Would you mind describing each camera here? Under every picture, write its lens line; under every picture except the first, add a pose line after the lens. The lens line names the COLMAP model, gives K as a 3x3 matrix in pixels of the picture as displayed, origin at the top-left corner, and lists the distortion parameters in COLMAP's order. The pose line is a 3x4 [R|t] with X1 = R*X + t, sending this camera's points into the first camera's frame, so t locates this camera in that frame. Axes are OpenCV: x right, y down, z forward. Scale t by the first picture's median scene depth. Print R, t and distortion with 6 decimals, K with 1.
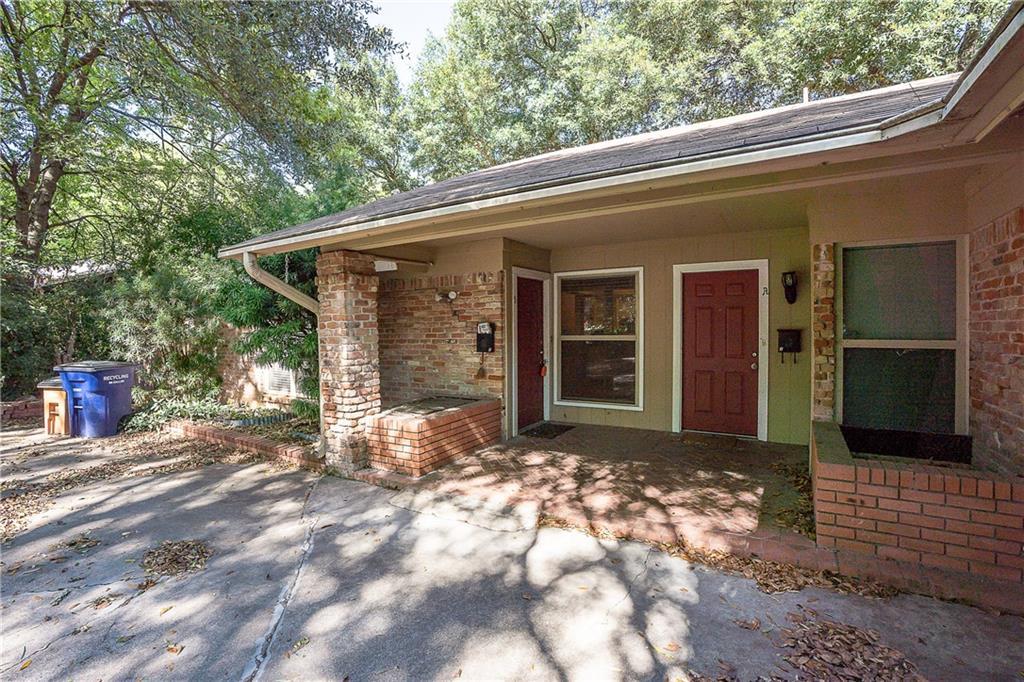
lens RADIAL K [[479.5, 0, 509.7], [0, 479.5, 340.0], [0, 0, 1]] dist [-0.056577, 0.013979]
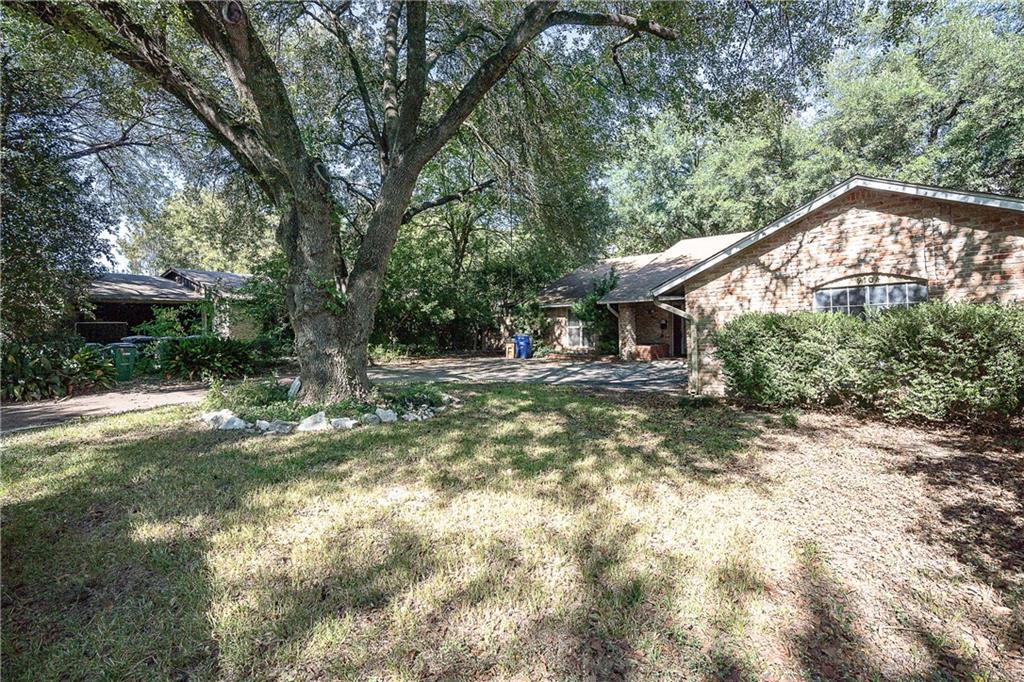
lens RADIAL K [[479.5, 0, 509.7], [0, 479.5, 339.9], [0, 0, 1]] dist [-0.056577, 0.013979]
pose [[0.973276, -0.001018, -0.229637, -0.319881], [0.005217, 0.999830, 0.017681, 0.035101], [0.229580, -0.018407, 0.973116, -2.333577]]
